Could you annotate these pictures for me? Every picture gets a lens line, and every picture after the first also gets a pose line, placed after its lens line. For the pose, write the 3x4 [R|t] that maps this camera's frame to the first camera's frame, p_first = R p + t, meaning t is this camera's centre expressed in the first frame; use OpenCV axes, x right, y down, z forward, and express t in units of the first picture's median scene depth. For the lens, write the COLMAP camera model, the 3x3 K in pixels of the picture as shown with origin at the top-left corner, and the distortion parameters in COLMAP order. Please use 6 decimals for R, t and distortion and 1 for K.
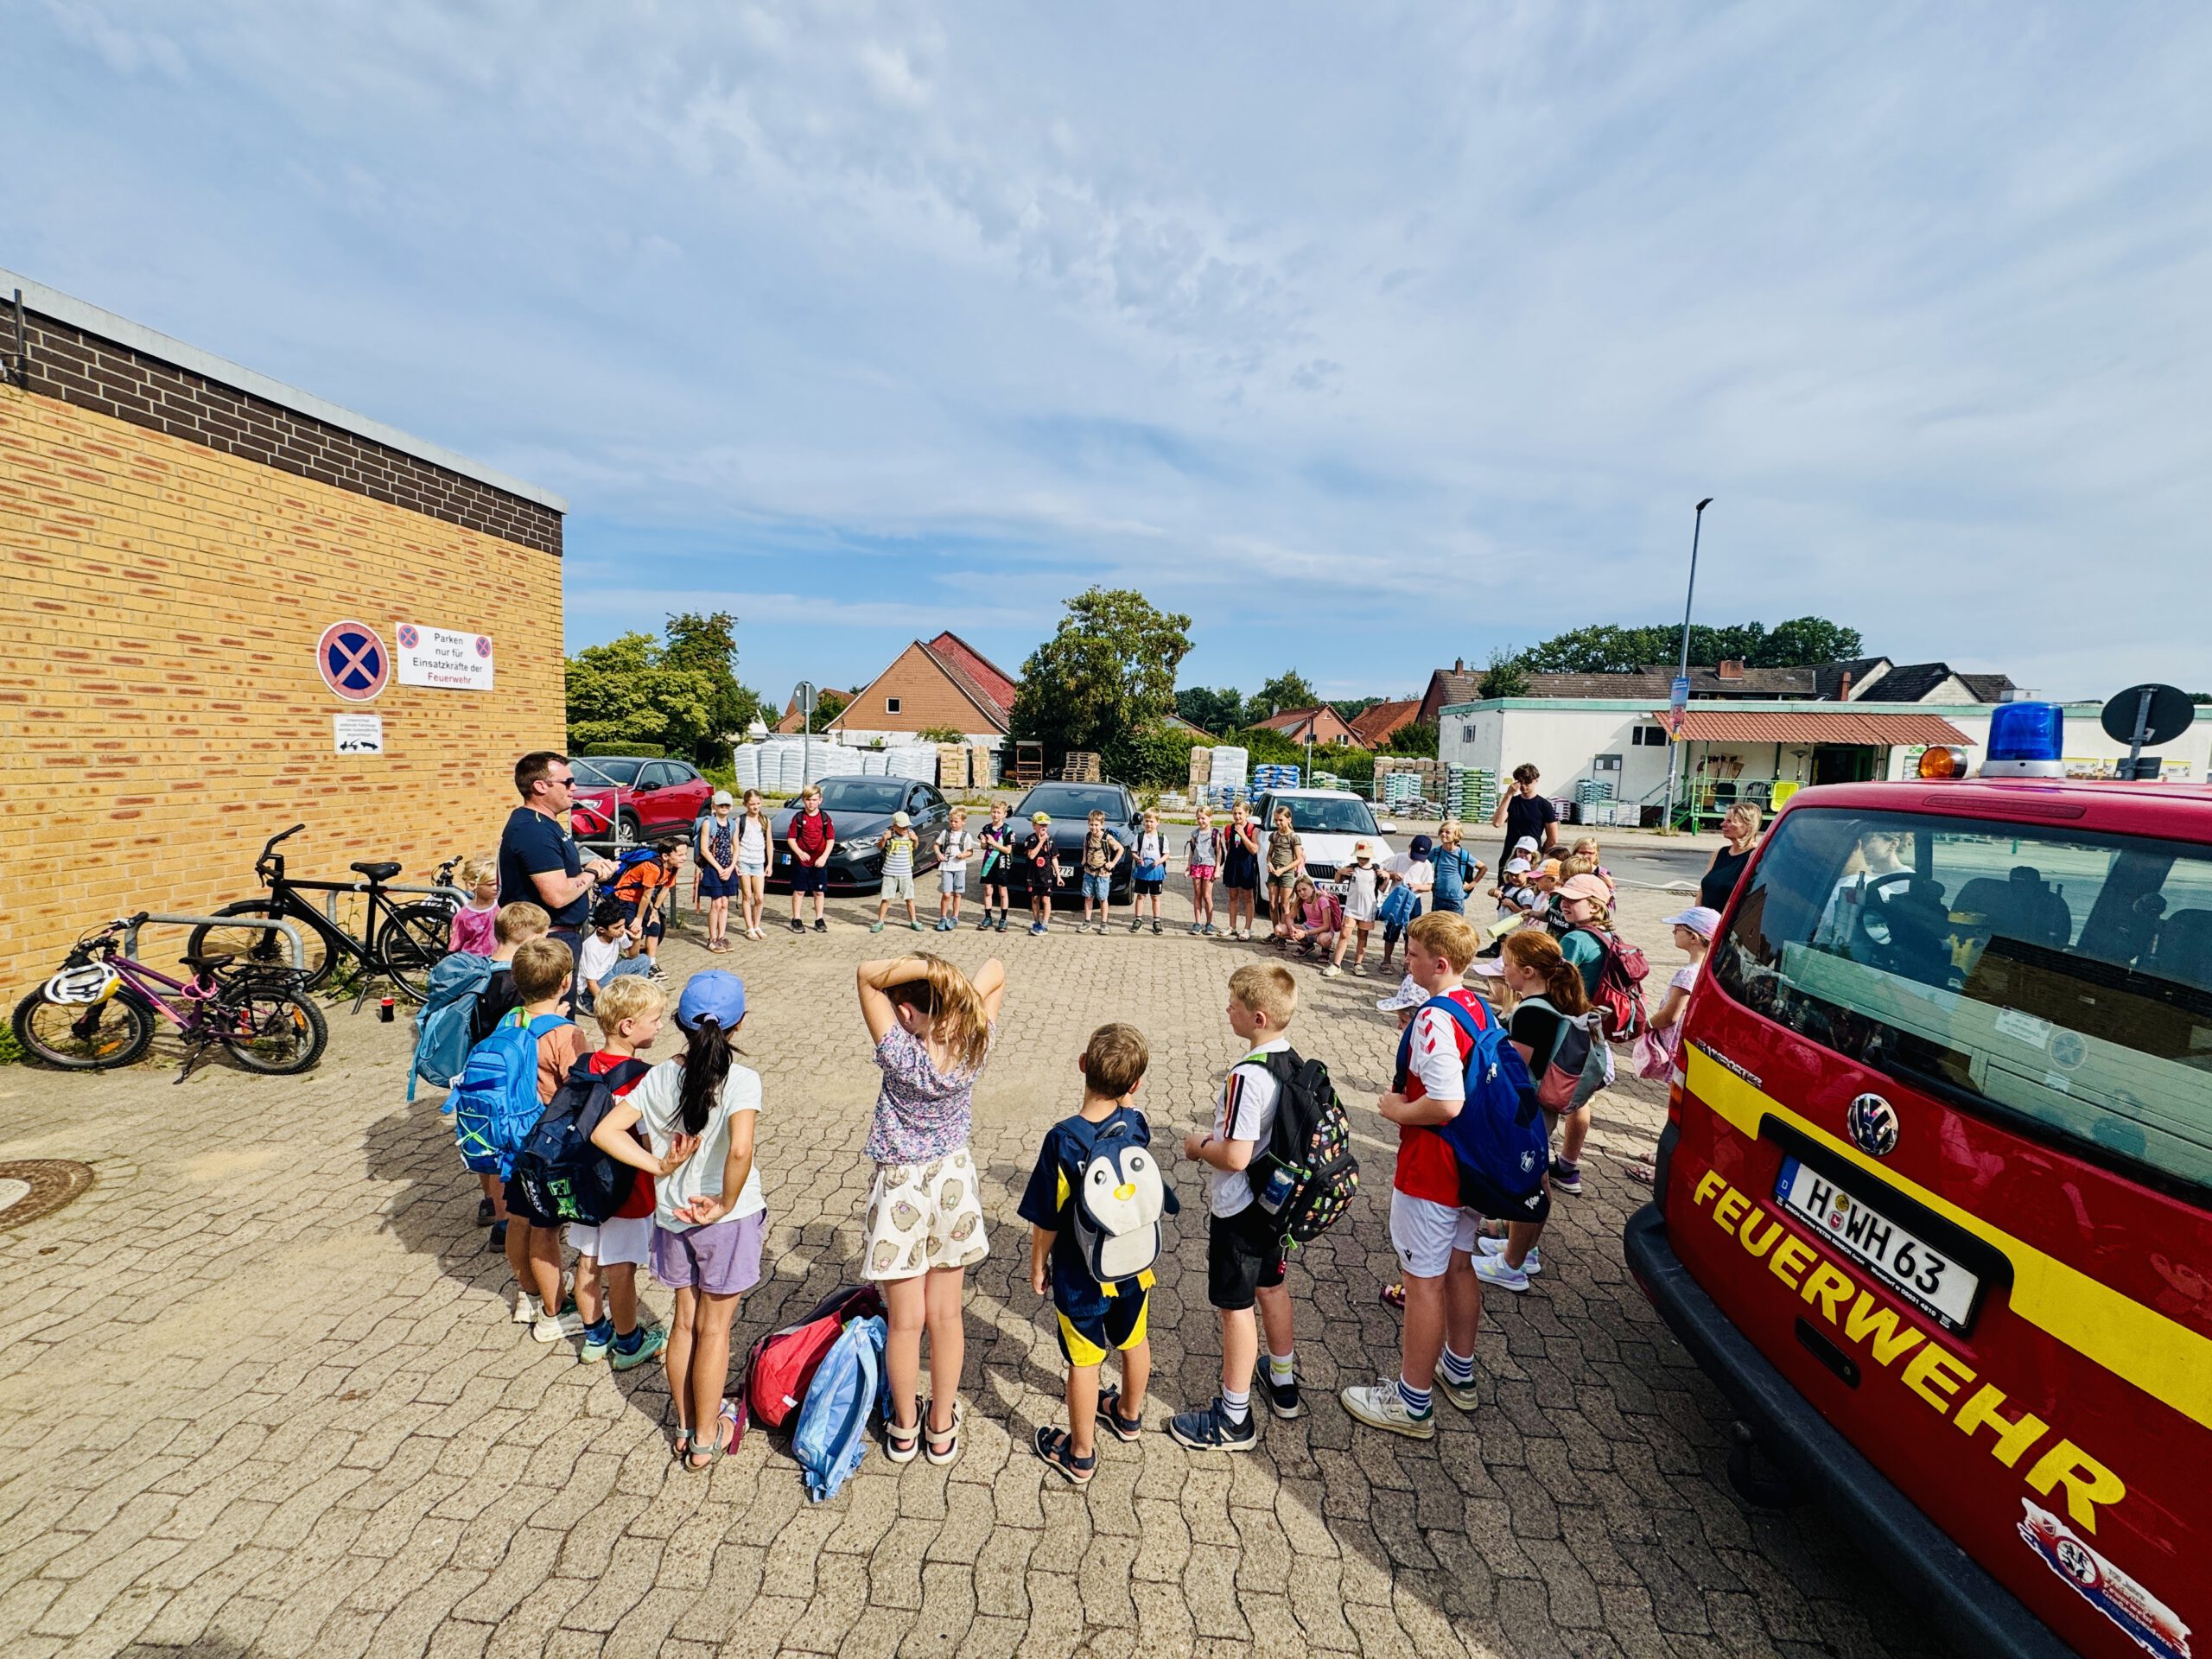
lens RADIAL K [[883.3, 0, 1096.0], [0, 883.3, 825.5], [0, 0, 1]] dist [-0.001284, -0.000453]
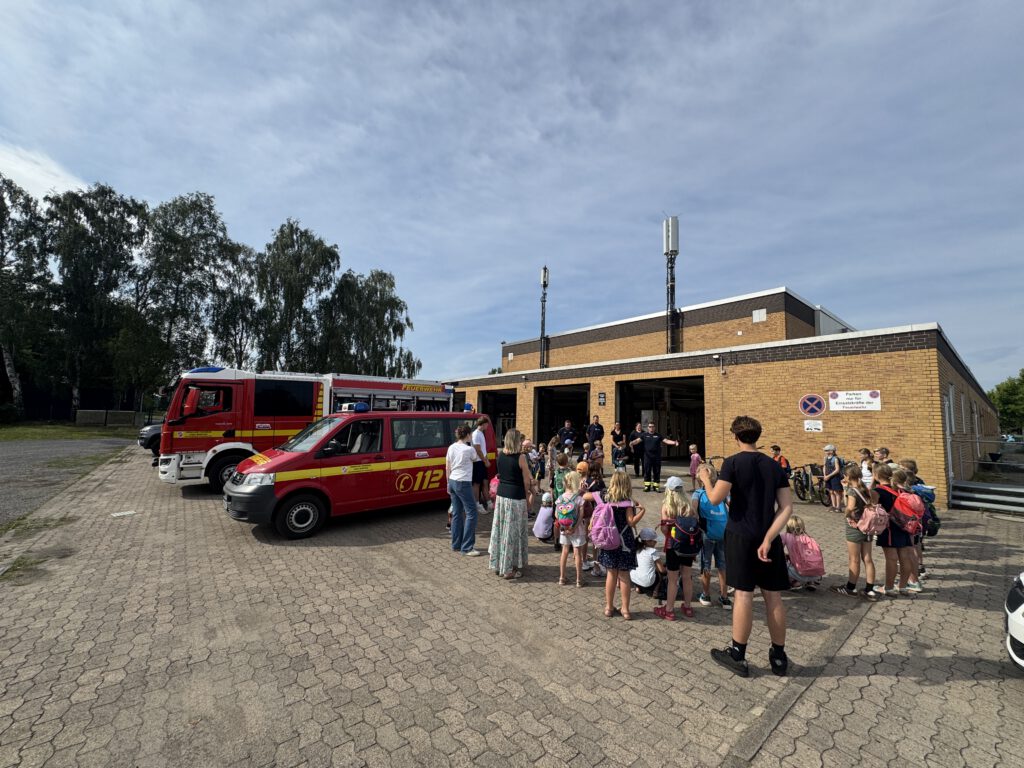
lens RADIAL K [[408.9, 0, 507.4], [0, 408.9, 382.1], [0, 0, 1]] dist [-0.001284, -0.000453]
pose [[-0.736657, -0.110299, -0.667211, 0.982485], [-0.111673, 0.992905, -0.040845, -0.062715], [0.666982, 0.044421, -0.743748, 1.179377]]
